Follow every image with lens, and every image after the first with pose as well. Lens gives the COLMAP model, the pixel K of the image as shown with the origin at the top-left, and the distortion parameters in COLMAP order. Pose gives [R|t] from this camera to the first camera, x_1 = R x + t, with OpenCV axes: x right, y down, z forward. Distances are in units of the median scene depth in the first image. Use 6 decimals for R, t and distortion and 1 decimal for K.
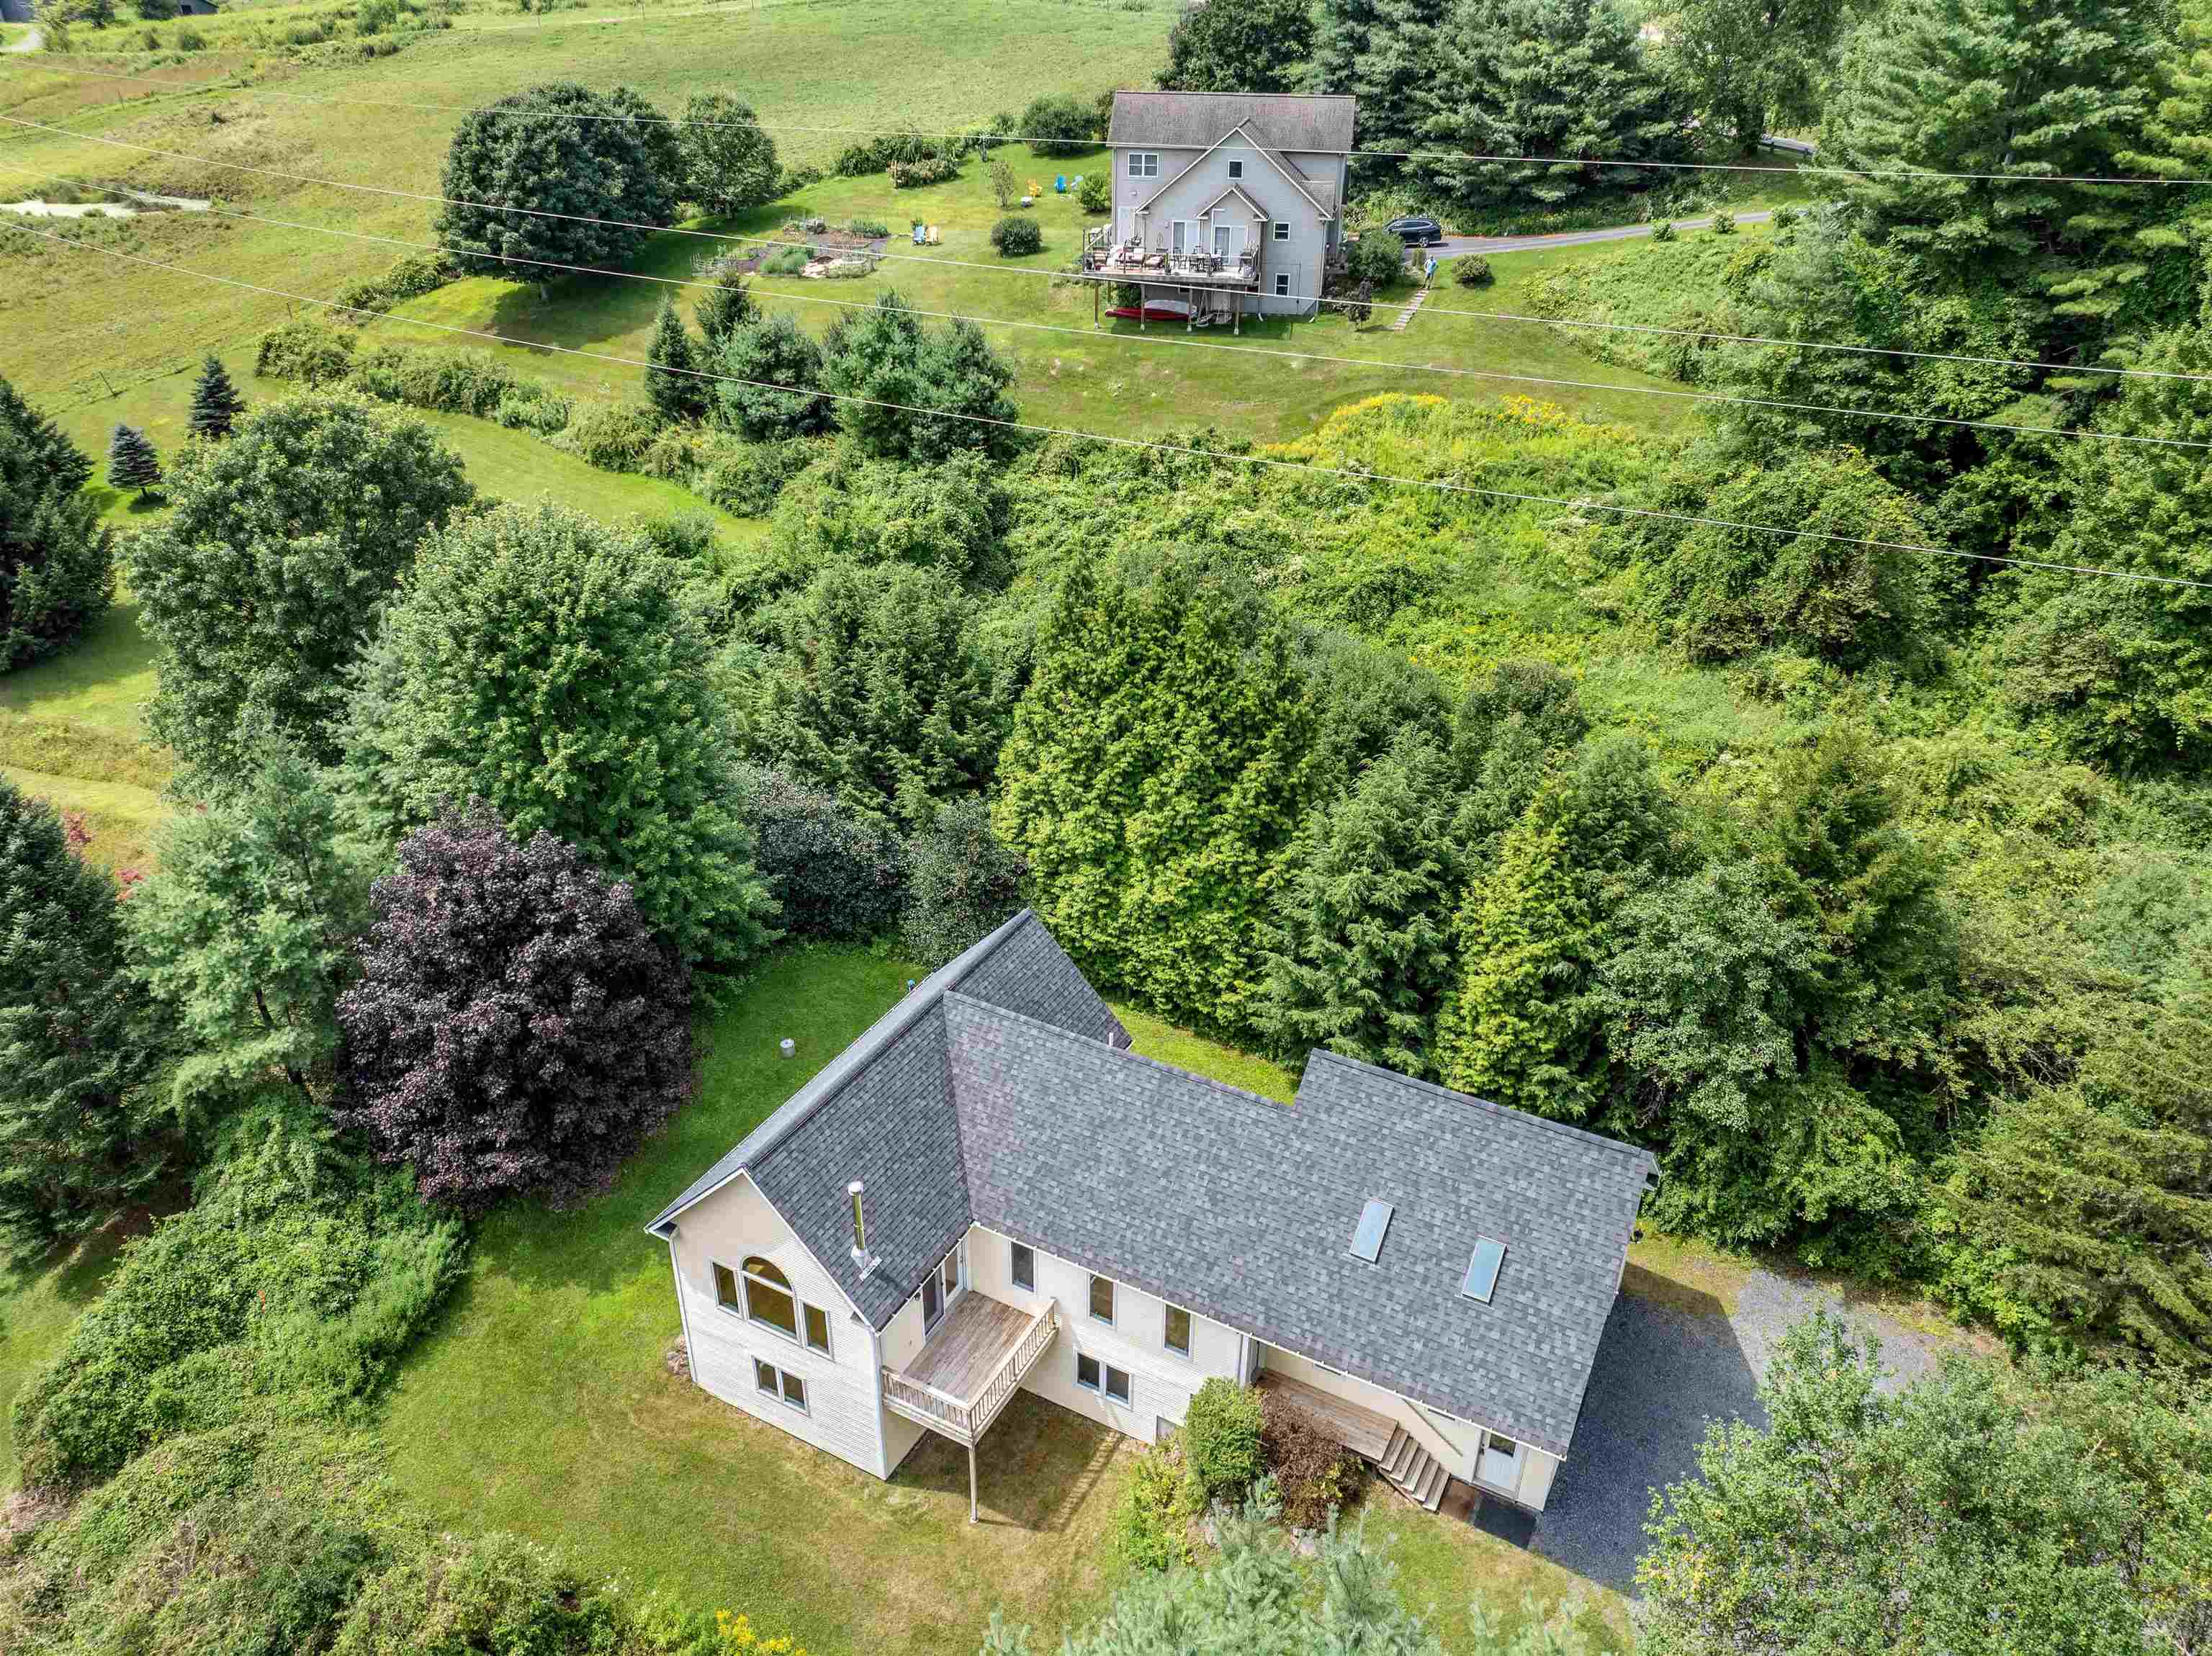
lens RADIAL K [[1530.5, 0, 1098.1], [0, 1530.5, 856.1], [0, 0, 1]] dist [-0.038234, -0.001094]
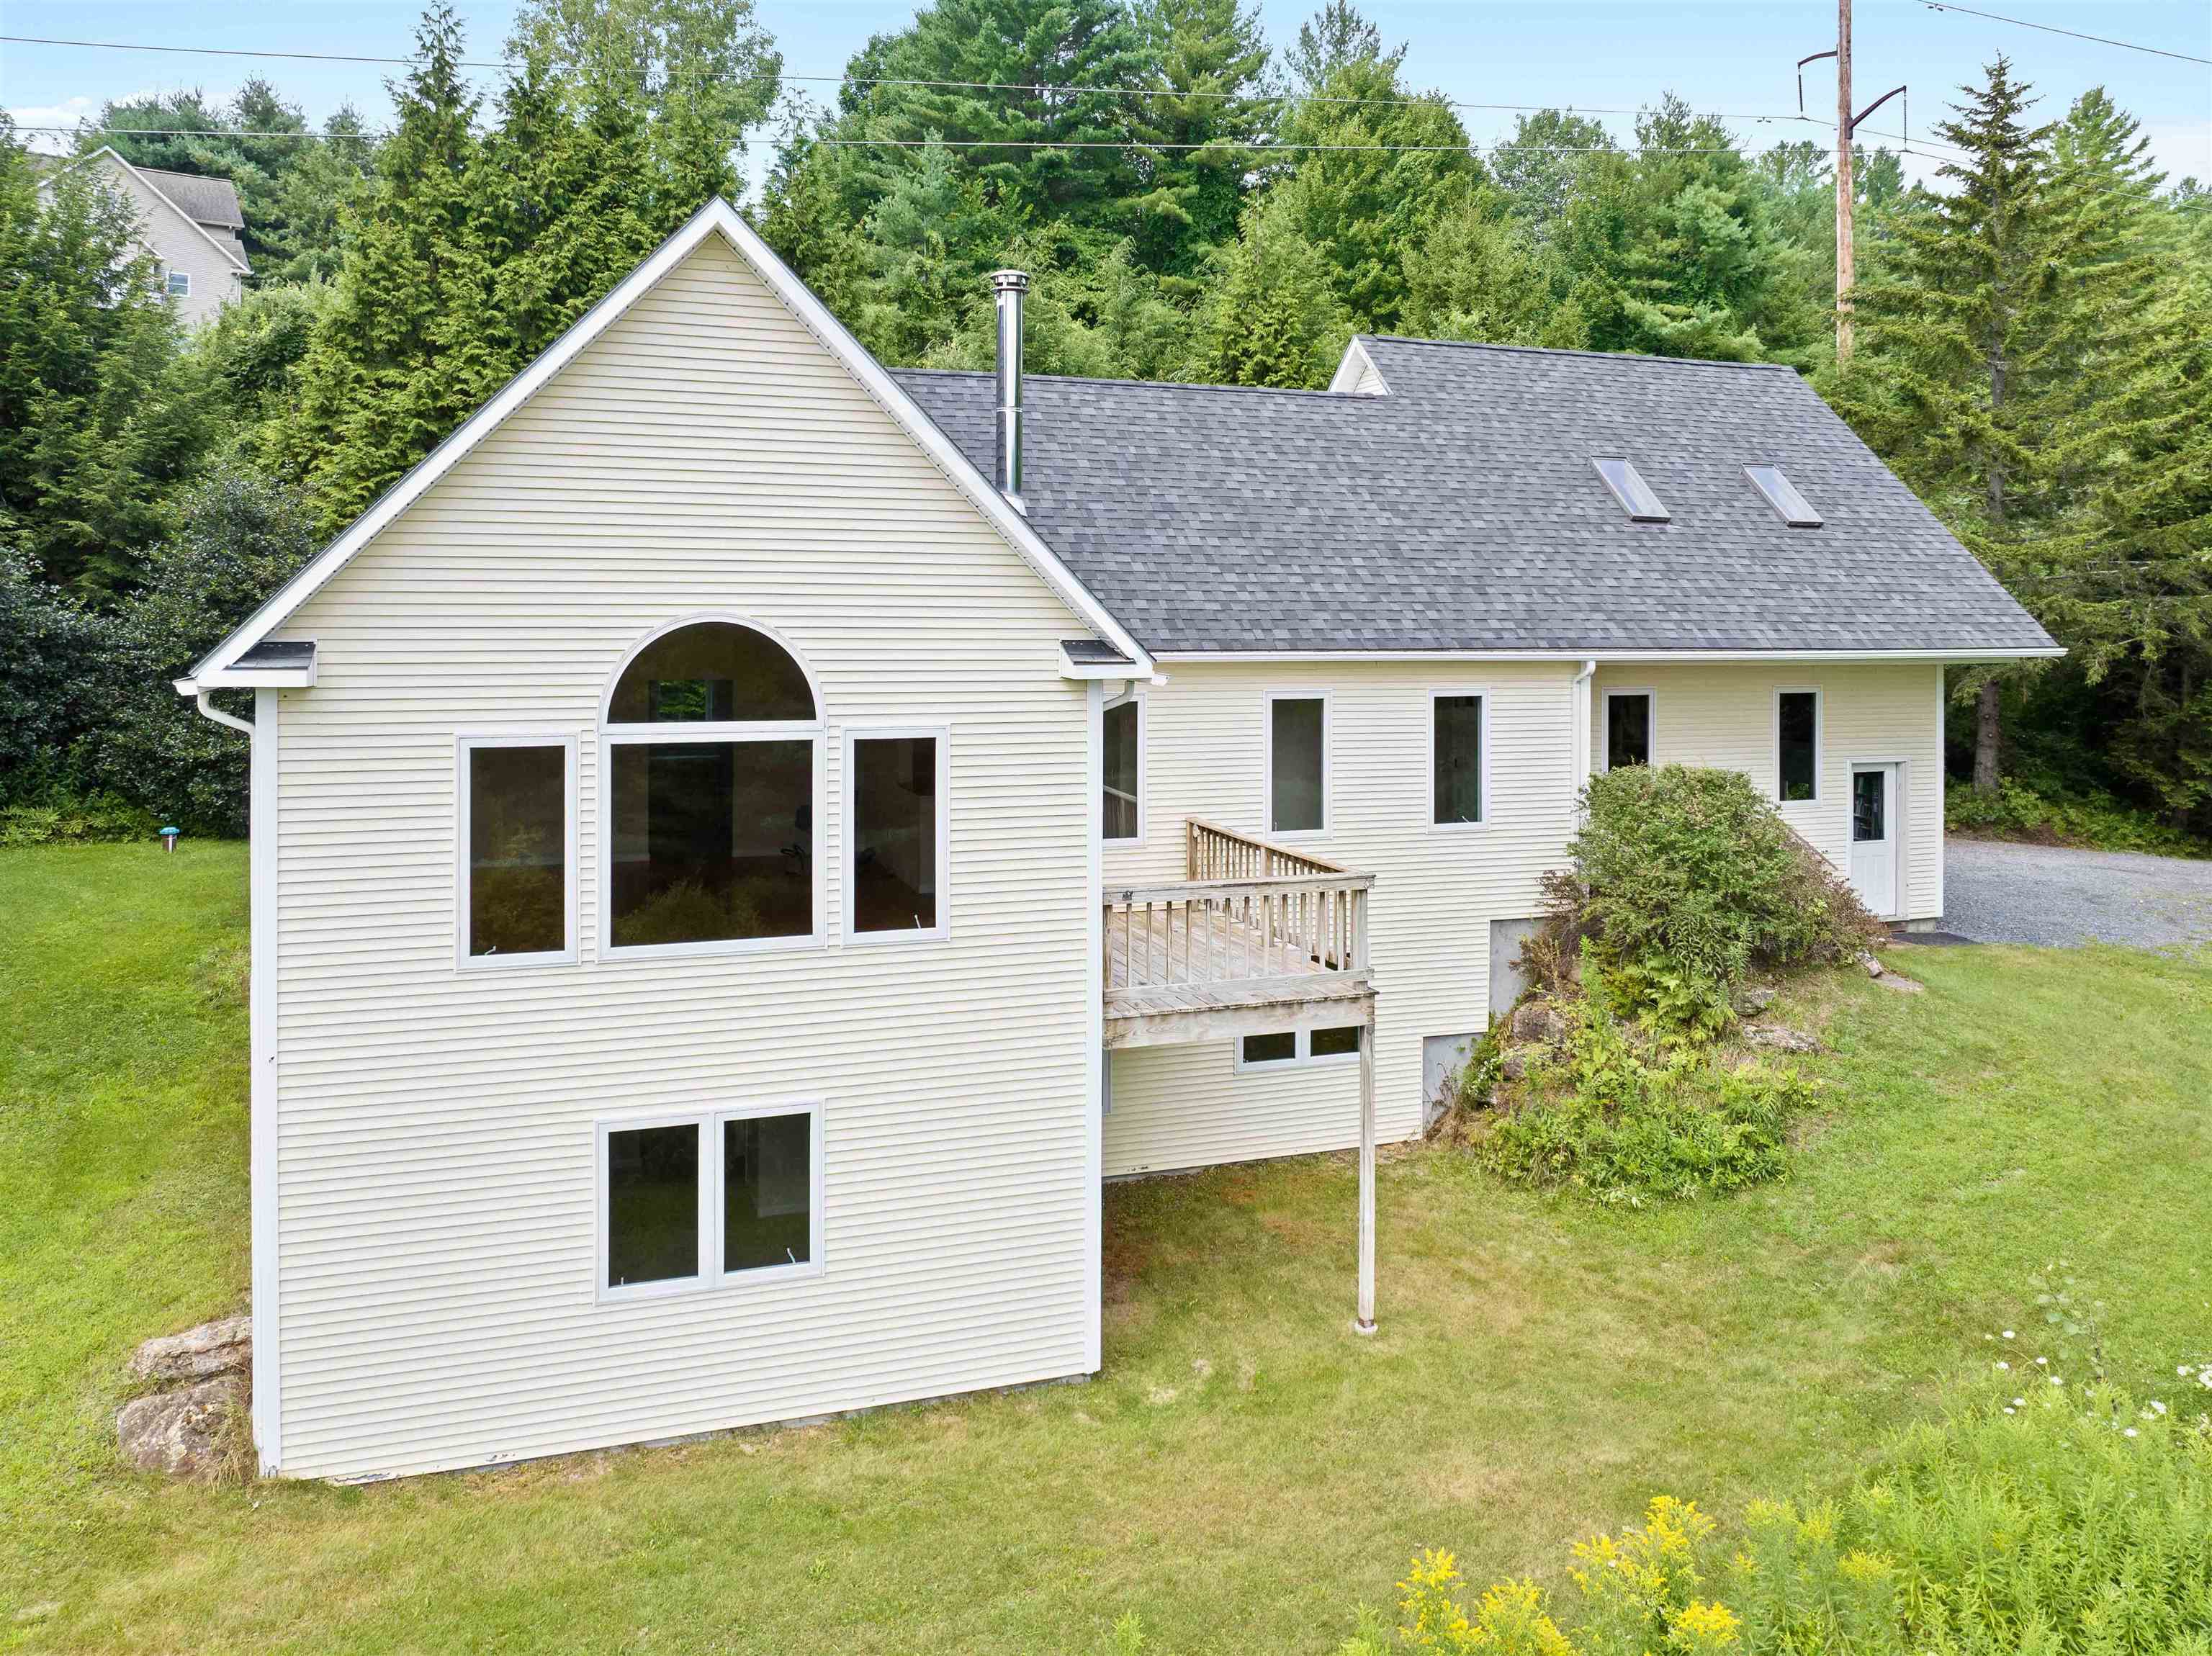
lens RADIAL K [[1624.3, 0, 1093.2], [0, 1624.3, 627.8], [0, 0, 1]] dist [-0.032080, 0.002012]
pose [[0.671565, -0.013494, 0.740822, -0.301152], [0.368626, 0.873400, -0.318256, 0.291631], [-0.642740, 0.486816, 0.591520, 0.550822]]
